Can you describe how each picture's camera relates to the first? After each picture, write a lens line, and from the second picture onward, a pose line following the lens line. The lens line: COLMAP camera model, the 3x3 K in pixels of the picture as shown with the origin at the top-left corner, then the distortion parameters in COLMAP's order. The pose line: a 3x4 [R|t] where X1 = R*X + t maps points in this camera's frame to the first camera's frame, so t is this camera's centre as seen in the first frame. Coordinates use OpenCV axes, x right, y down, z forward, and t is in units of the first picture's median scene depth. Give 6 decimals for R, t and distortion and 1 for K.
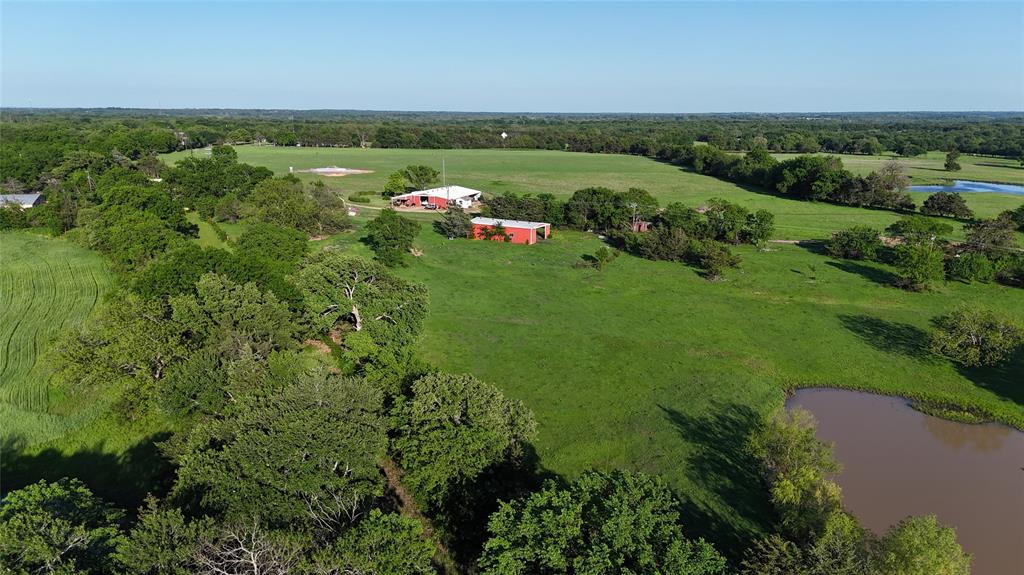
lens RADIAL K [[748.2, 0, 509.4], [0, 748.2, 284.3], [0, 0, 1]] dist [0.074595, -0.068057]
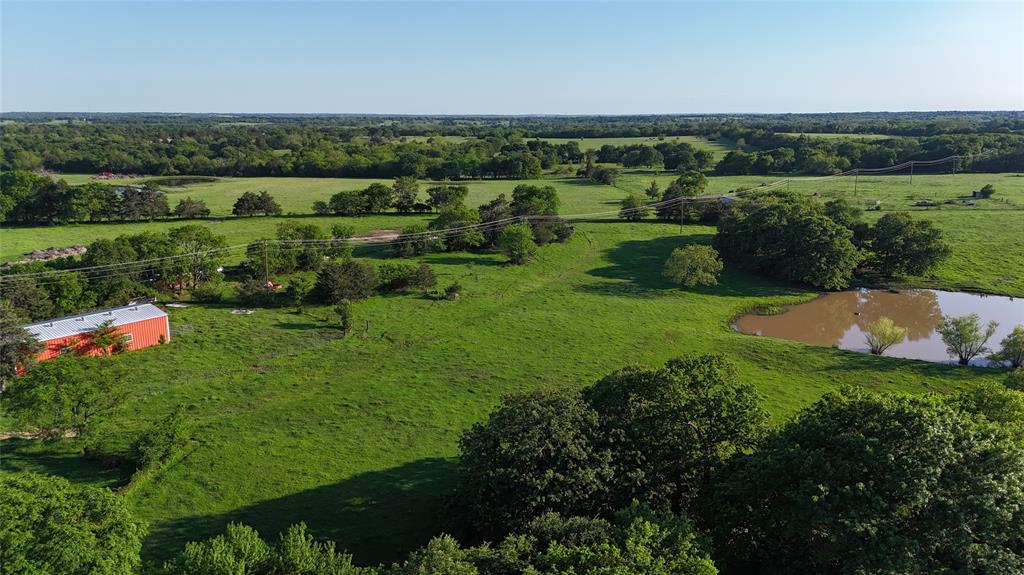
lens RADIAL K [[748.2, 0, 512.2], [0, 748.2, 285.5], [0, 0, 1]] dist [0.074595, -0.068057]
pose [[0.138911, -0.223775, 0.964691, -0.469486], [0.224735, 0.955843, 0.189362, -0.139962], [-0.964468, 0.190496, 0.183067, 0.608829]]
